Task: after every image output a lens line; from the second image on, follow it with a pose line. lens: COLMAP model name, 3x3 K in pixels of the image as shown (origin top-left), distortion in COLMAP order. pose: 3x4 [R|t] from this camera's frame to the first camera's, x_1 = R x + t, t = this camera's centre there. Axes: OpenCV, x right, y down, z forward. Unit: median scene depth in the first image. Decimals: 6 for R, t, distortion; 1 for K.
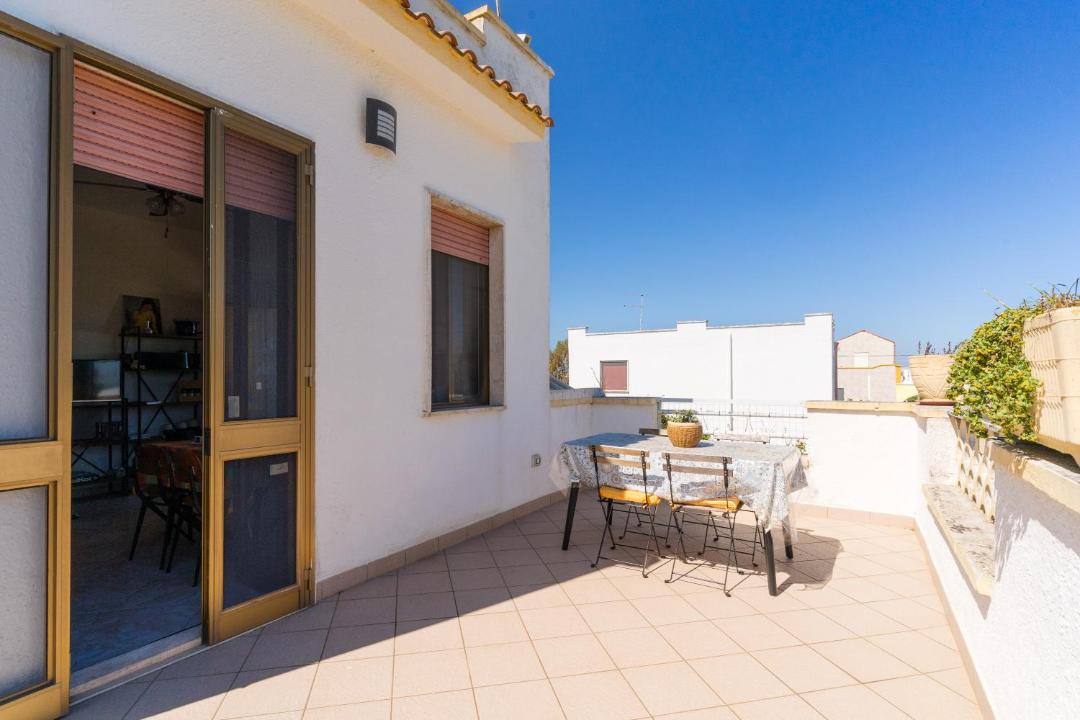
lens RADIAL K [[538.0, 0, 539.7], [0, 538.0, 366.7], [0, 0, 1]] dist [-0.001840, -0.008605]
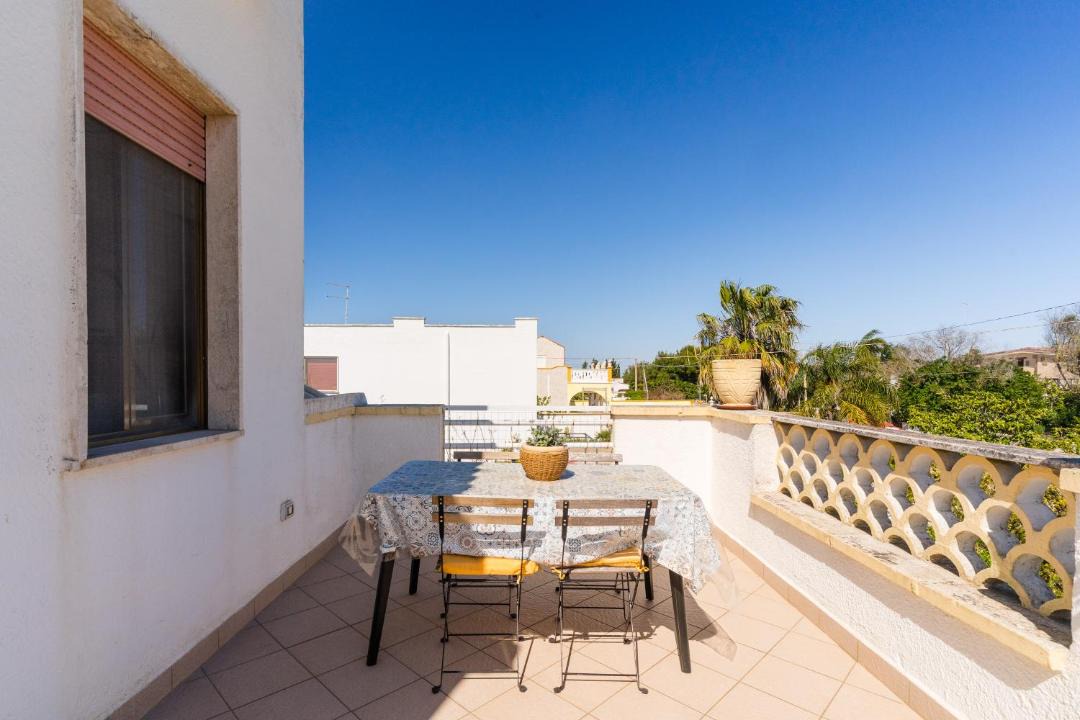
lens RADIAL K [[538.0, 0, 551.6], [0, 538.0, 384.2], [0, 0, 1]] dist [-0.001840, -0.008605]
pose [[0.843650, -0.001462, 0.536891, -0.107861], [-0.017754, 0.999373, 0.030620, -0.000185], [-0.536599, -0.035364, 0.843096, 0.386252]]
